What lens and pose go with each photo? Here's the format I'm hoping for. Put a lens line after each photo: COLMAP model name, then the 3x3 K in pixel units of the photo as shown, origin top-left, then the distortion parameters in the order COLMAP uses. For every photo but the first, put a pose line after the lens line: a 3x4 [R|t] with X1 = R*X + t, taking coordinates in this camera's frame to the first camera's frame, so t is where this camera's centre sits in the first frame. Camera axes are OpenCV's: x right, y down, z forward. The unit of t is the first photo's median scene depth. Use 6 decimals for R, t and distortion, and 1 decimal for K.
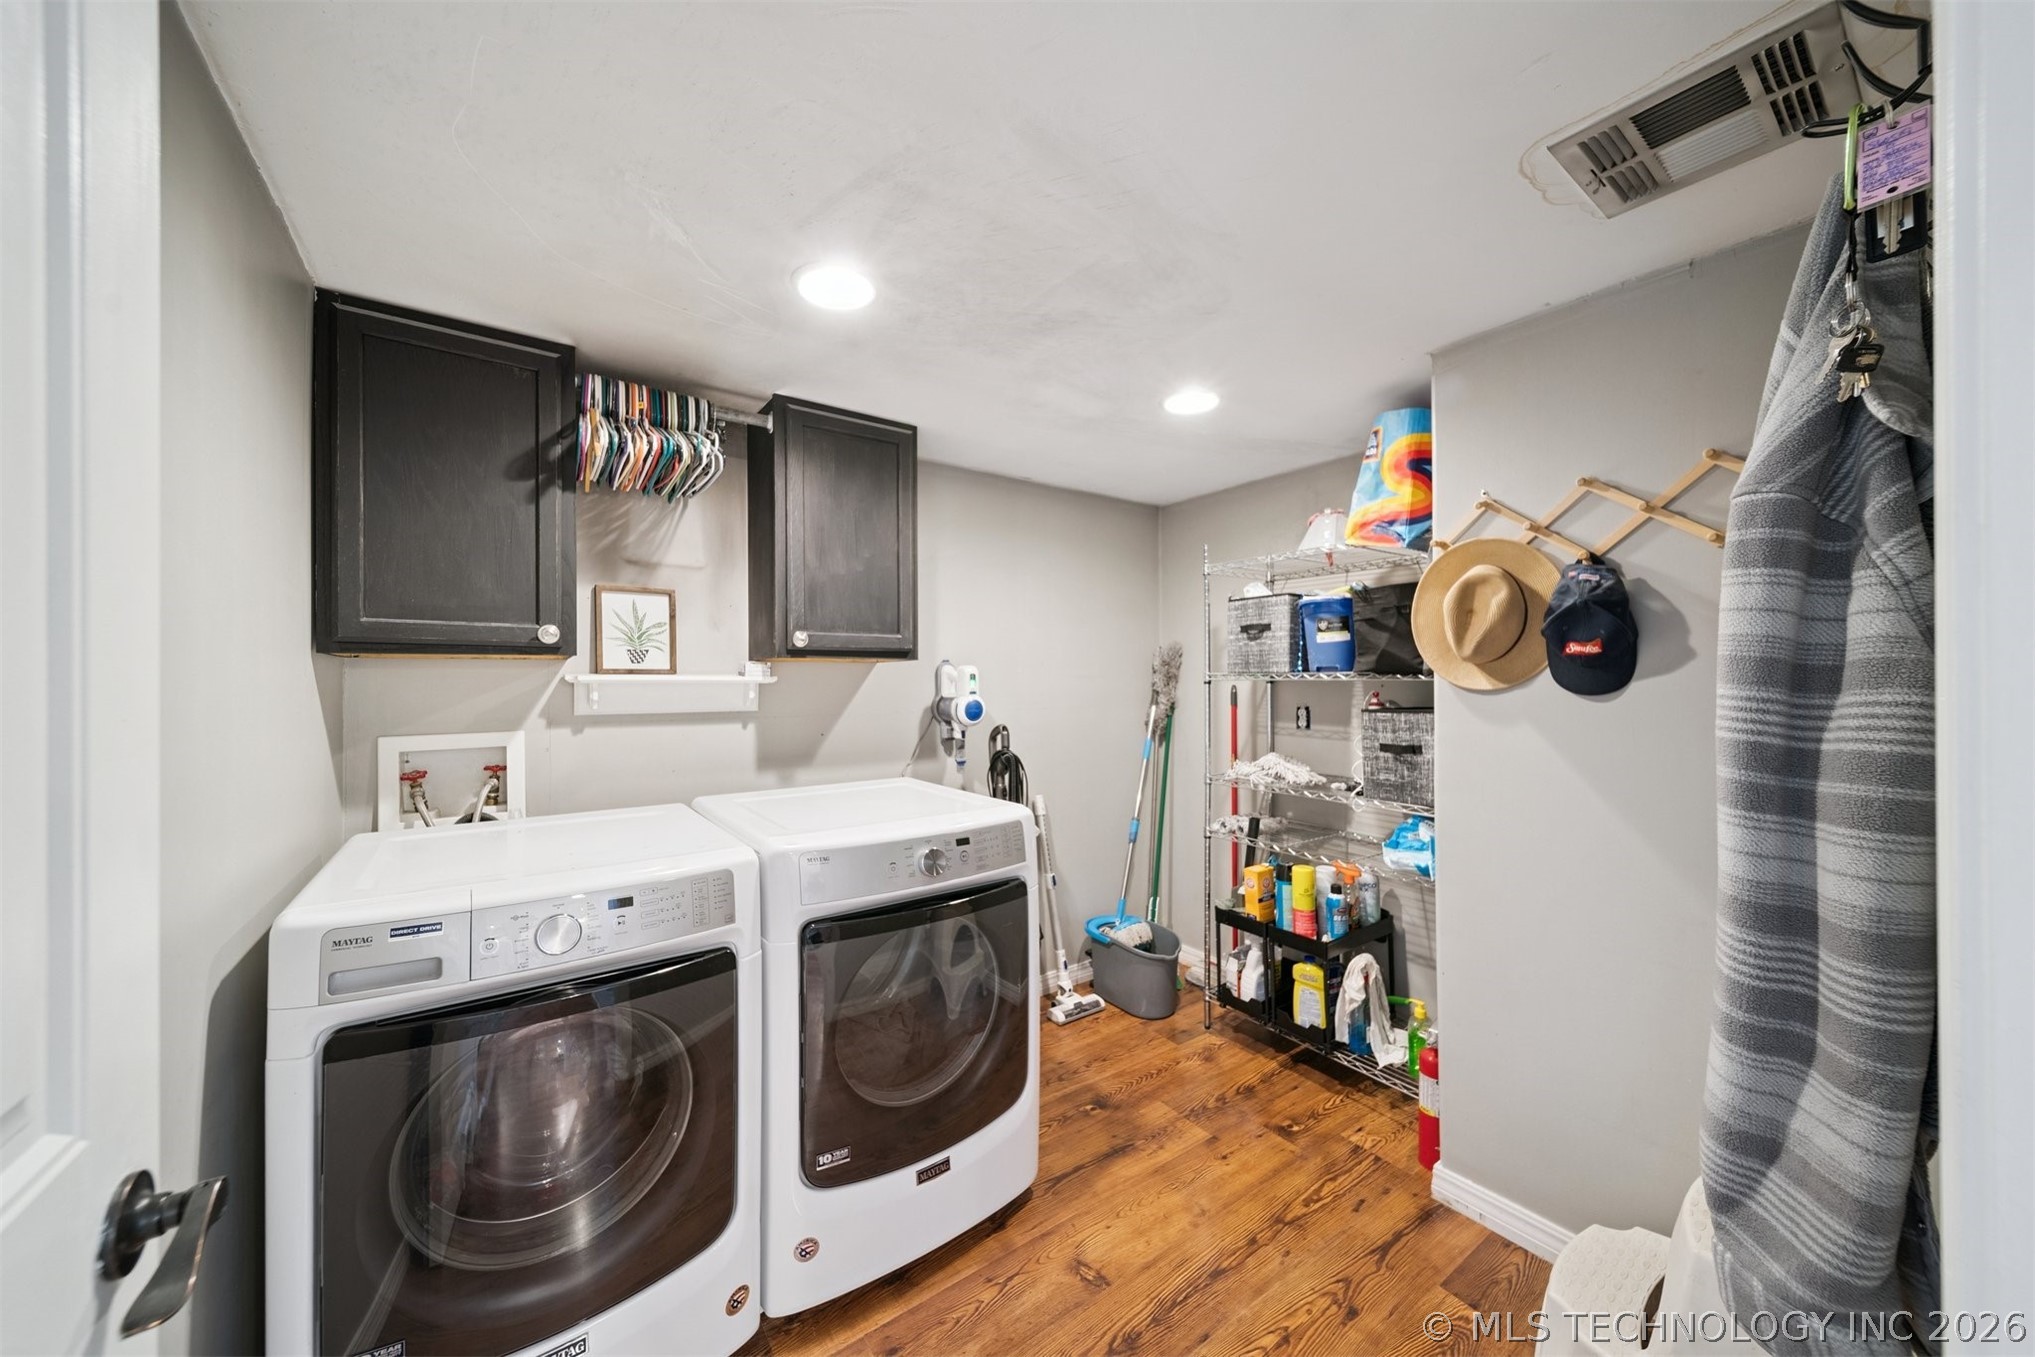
lens RADIAL K [[705.2, 0, 1017.5], [0, 705.2, 678.5], [0, 0, 1]] dist [0.007886, -0.000088]
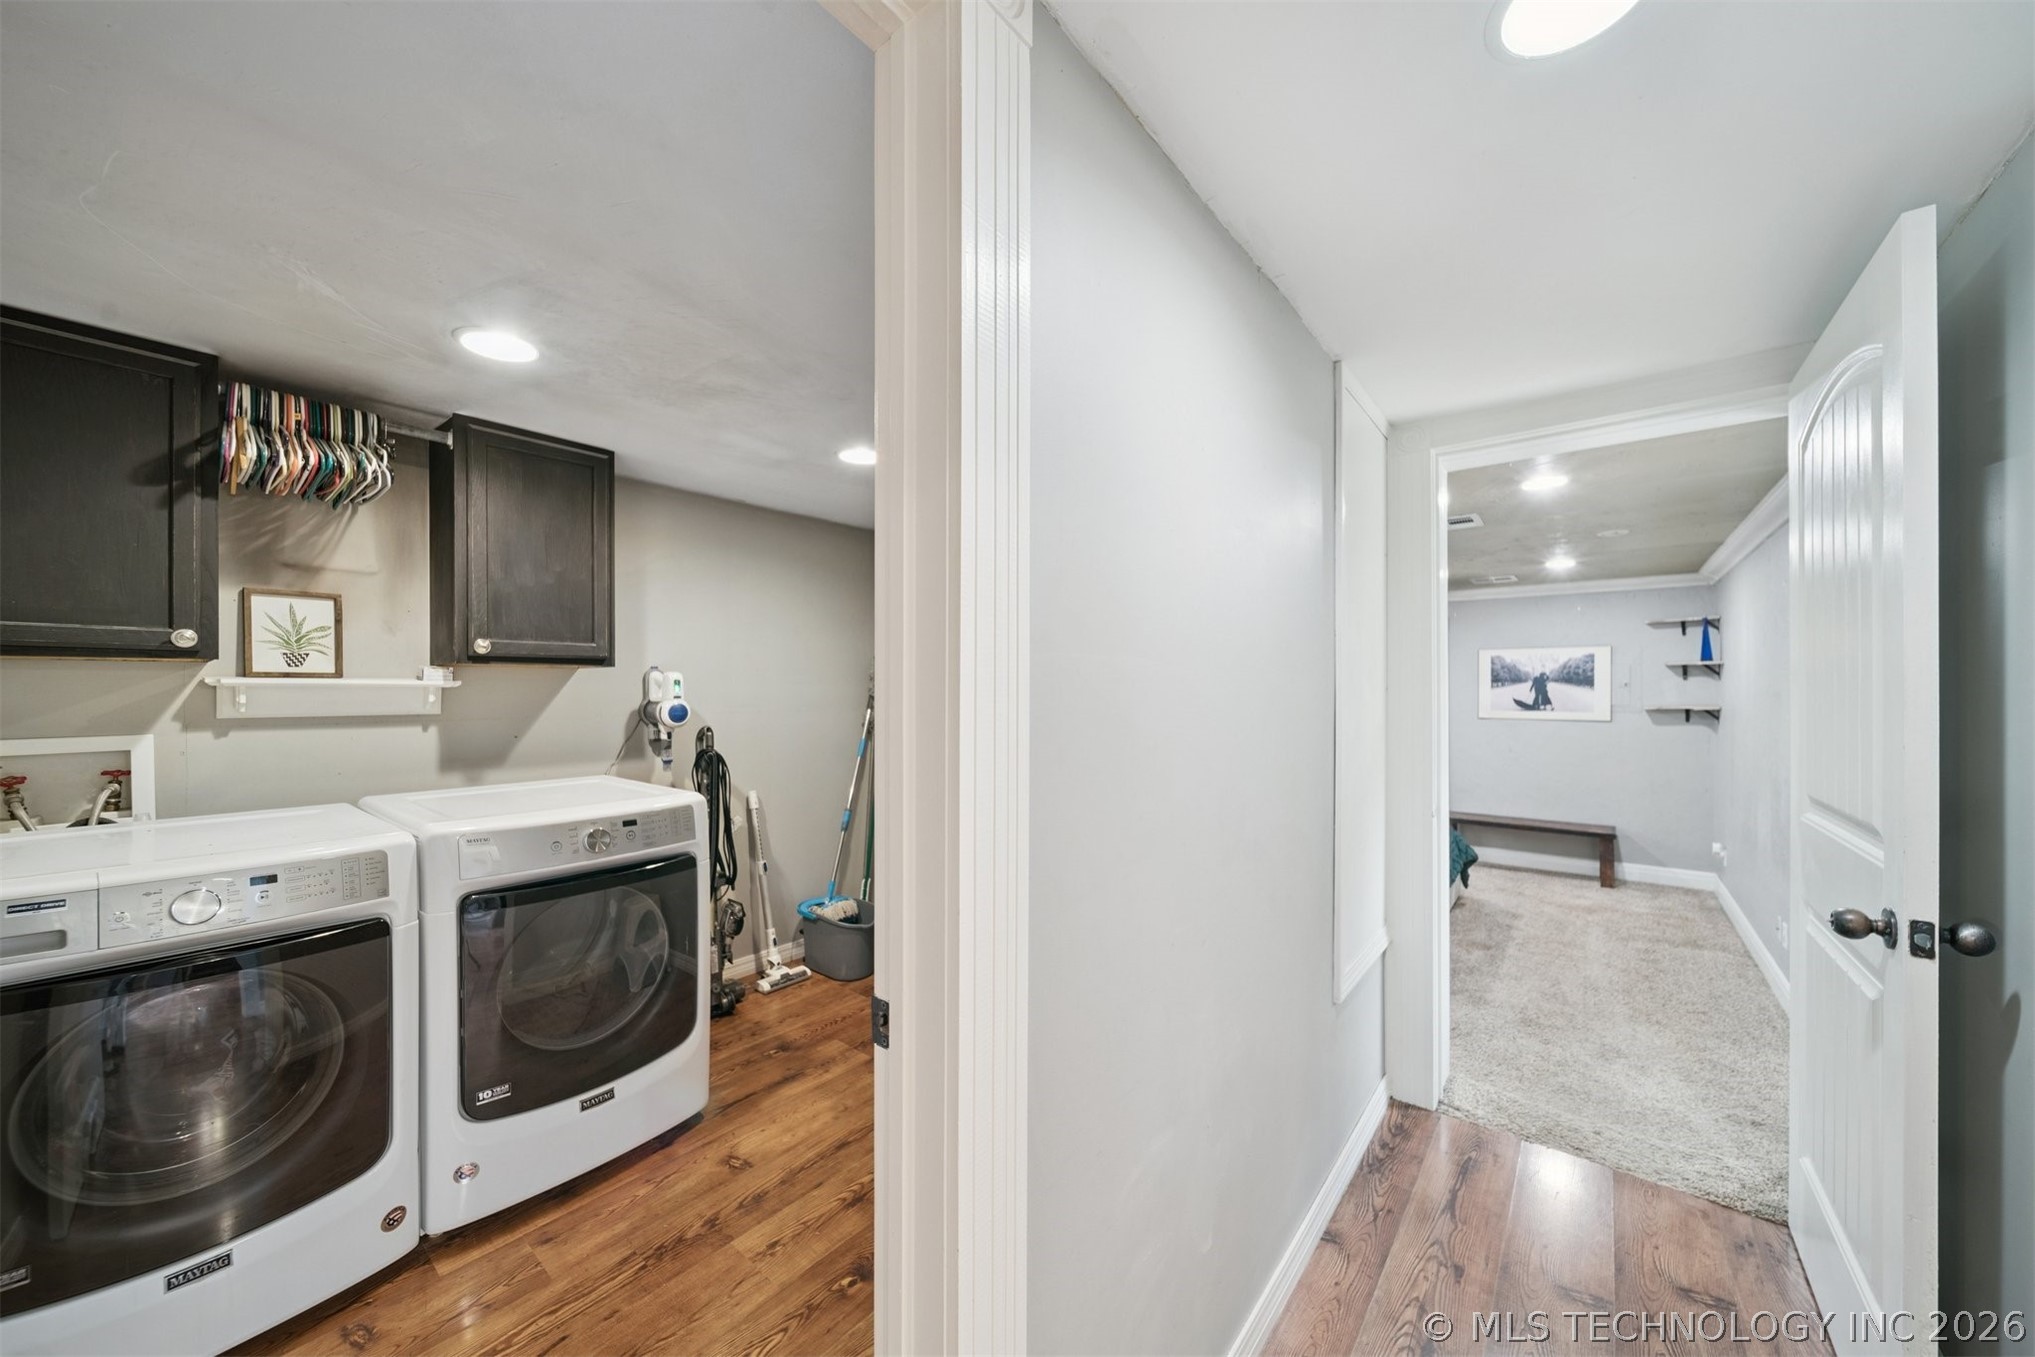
lens RADIAL K [[719.4, 0, 1018.2], [0, 719.4, 689.5], [0, 0, 1]] dist [-0.000547, -0.001450]
pose [[0.962679, 0.005169, 0.270595, 0.194255], [-0.007449, 0.999945, 0.007400, -0.004646], [-0.270542, -0.009140, 0.962665, -0.288916]]
